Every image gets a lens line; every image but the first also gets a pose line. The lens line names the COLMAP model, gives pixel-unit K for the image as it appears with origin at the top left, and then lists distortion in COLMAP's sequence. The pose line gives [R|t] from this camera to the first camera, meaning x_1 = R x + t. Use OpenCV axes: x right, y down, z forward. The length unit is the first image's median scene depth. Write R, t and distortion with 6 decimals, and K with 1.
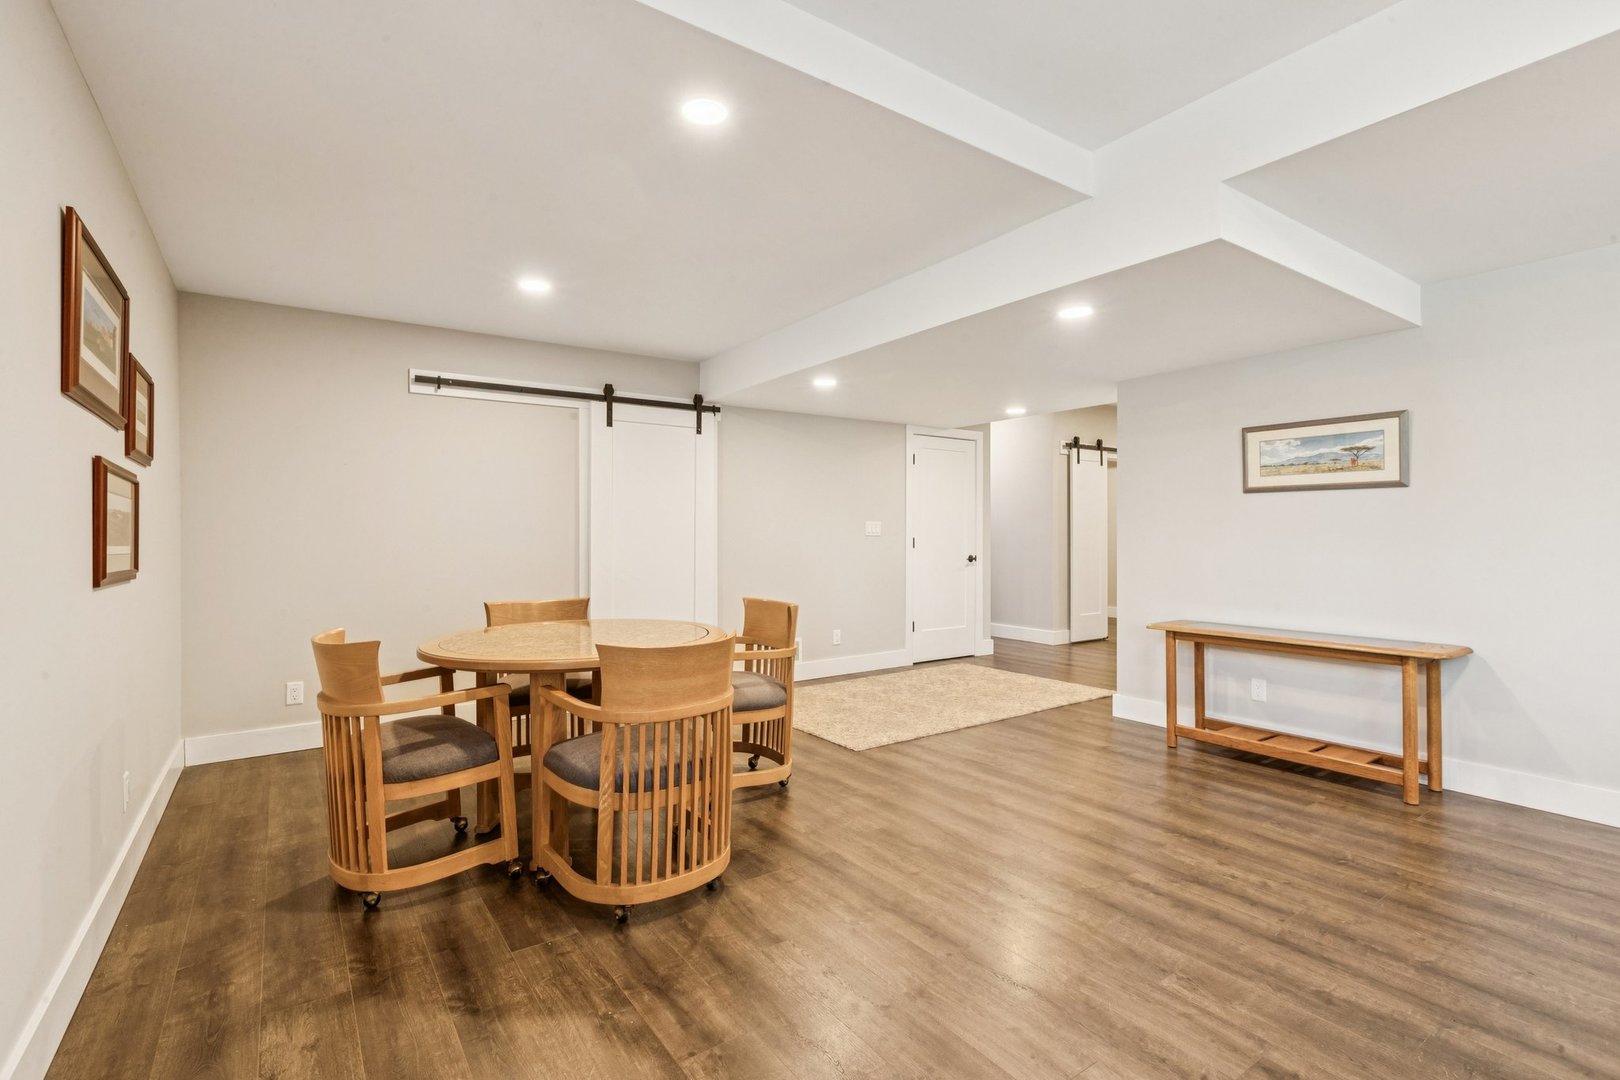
lens RADIAL K [[746.7, 0, 806.3], [0, 746.7, 544.9], [0, 0, 1]] dist [0.002836, -0.000205]
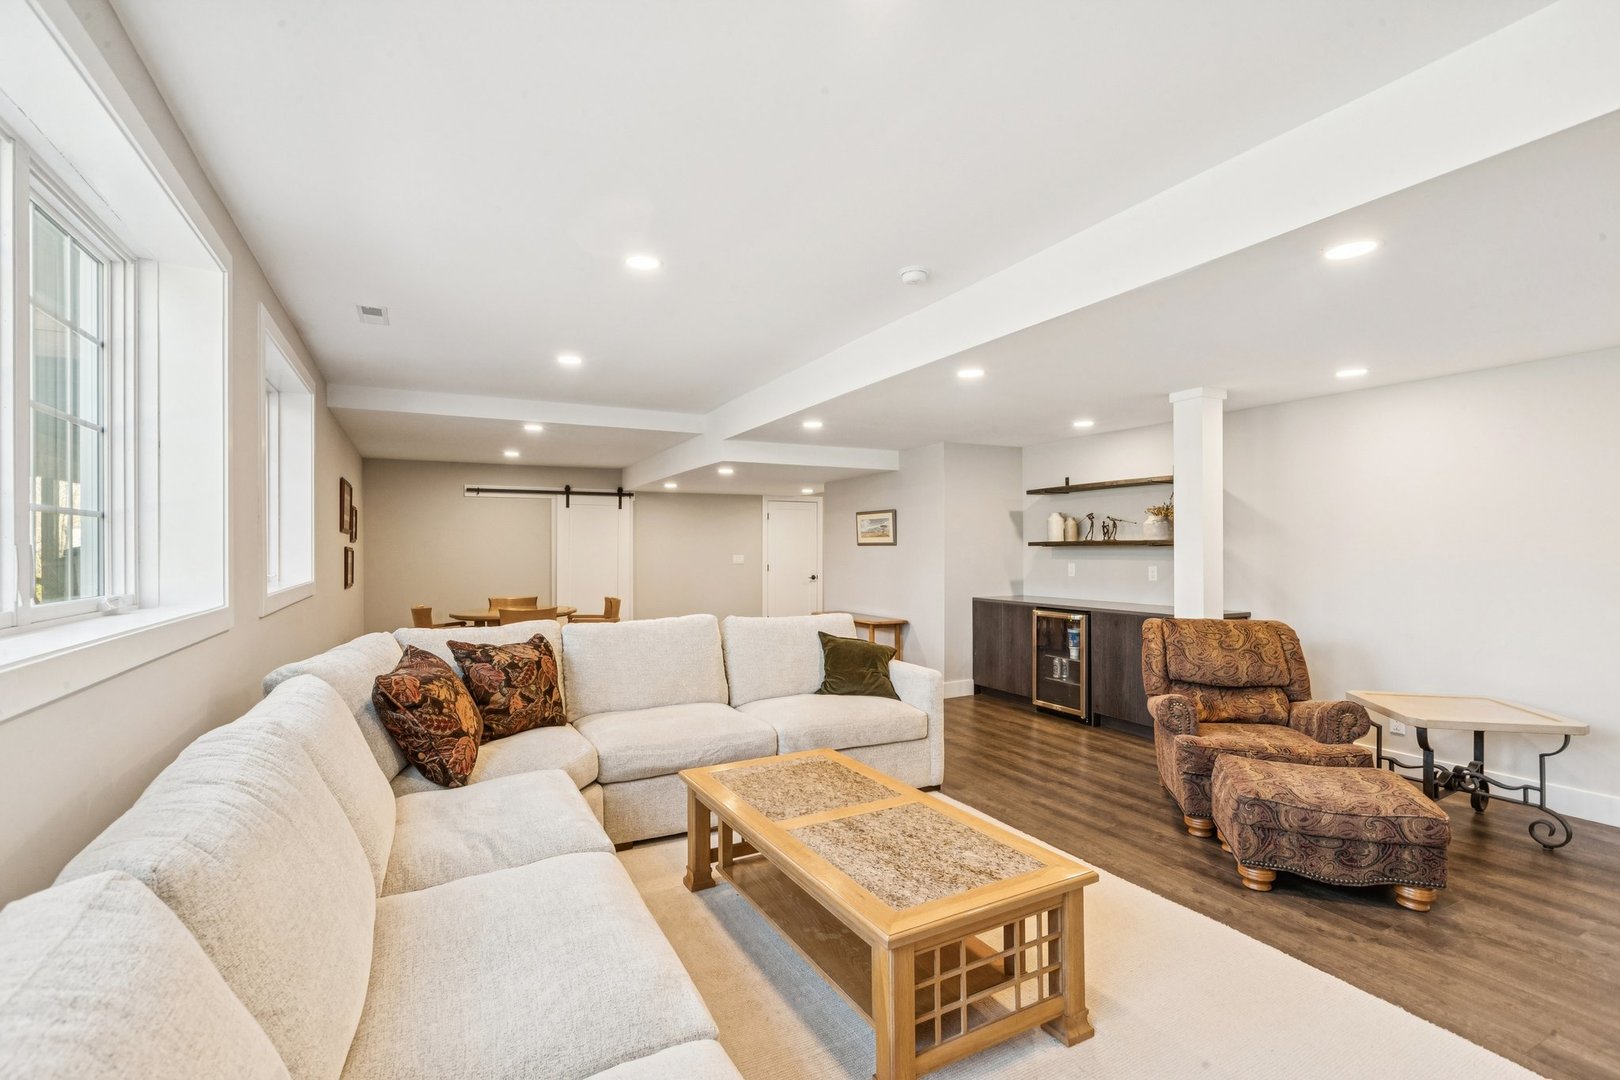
lens RADIAL K [[727.0, 0, 812.3], [0, 727.0, 539.3], [0, 0, 1]] dist [0.002029, 0.000032]
pose [[0.993086, -0.003462, -0.117340, 0.637591], [-0.000111, 0.999537, -0.030423, -0.025365], [0.117391, 0.030226, 0.992626, -0.846326]]
